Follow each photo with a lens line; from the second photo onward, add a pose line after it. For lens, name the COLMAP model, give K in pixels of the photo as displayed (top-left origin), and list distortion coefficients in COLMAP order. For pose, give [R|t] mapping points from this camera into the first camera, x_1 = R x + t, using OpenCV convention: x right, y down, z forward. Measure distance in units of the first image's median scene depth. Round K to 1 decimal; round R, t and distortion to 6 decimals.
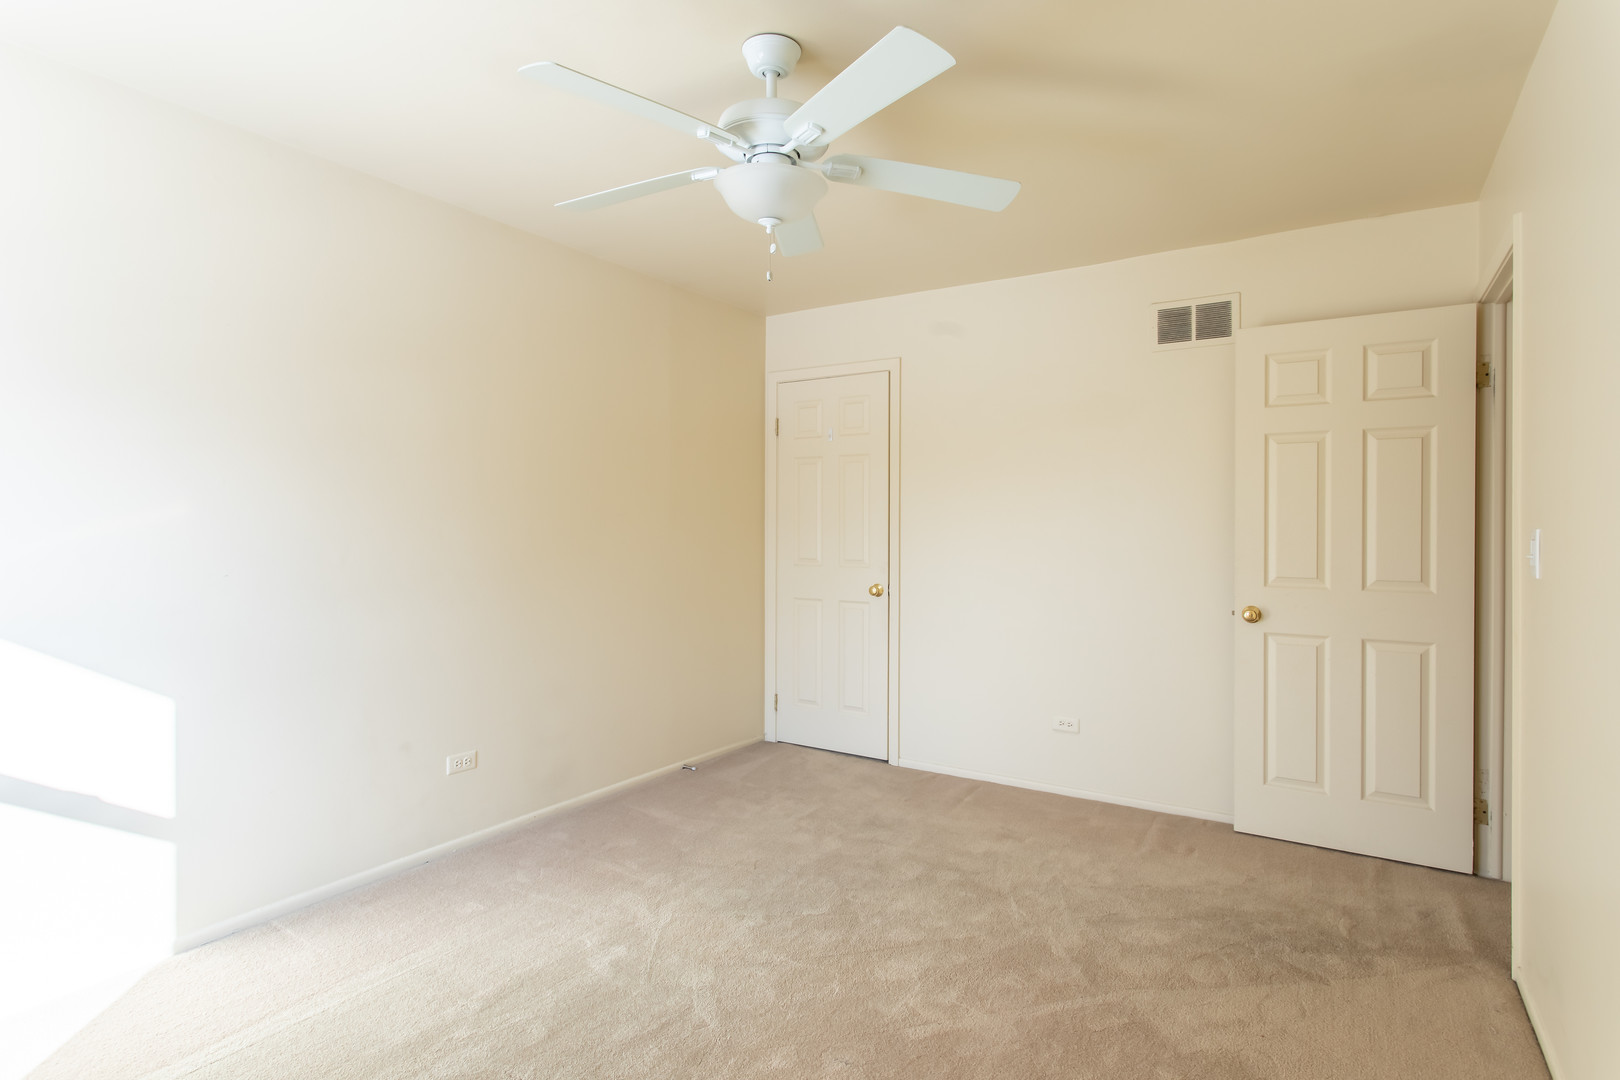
lens RADIAL K [[858.3, 0, 811.1], [0, 858.3, 534.8], [0, 0, 1]] dist [-0.006078, 0.000540]
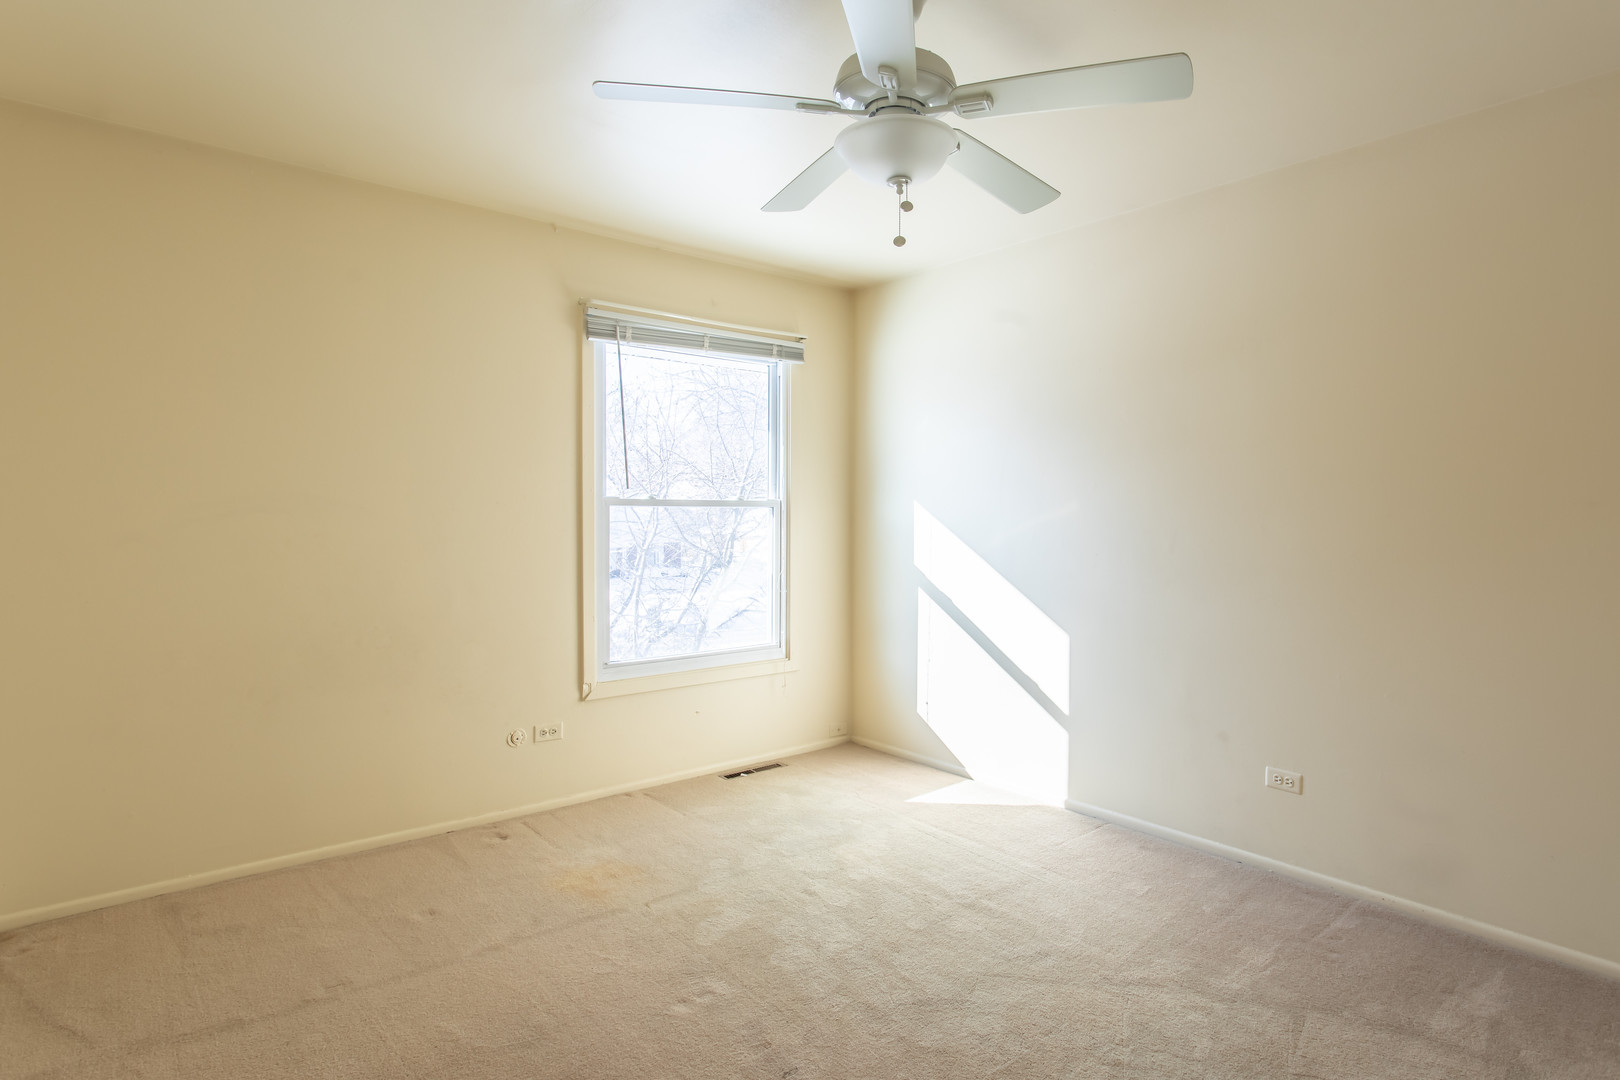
lens RADIAL K [[858.3, 0, 812.0], [0, 858.3, 536.4], [0, 0, 1]] dist [-0.006078, 0.000540]
pose [[-0.305772, 0.036465, -0.951406, 0.731164], [-0.014949, 0.998959, 0.043092, -0.026459], [0.951987, 0.027399, -0.304908, 0.984912]]
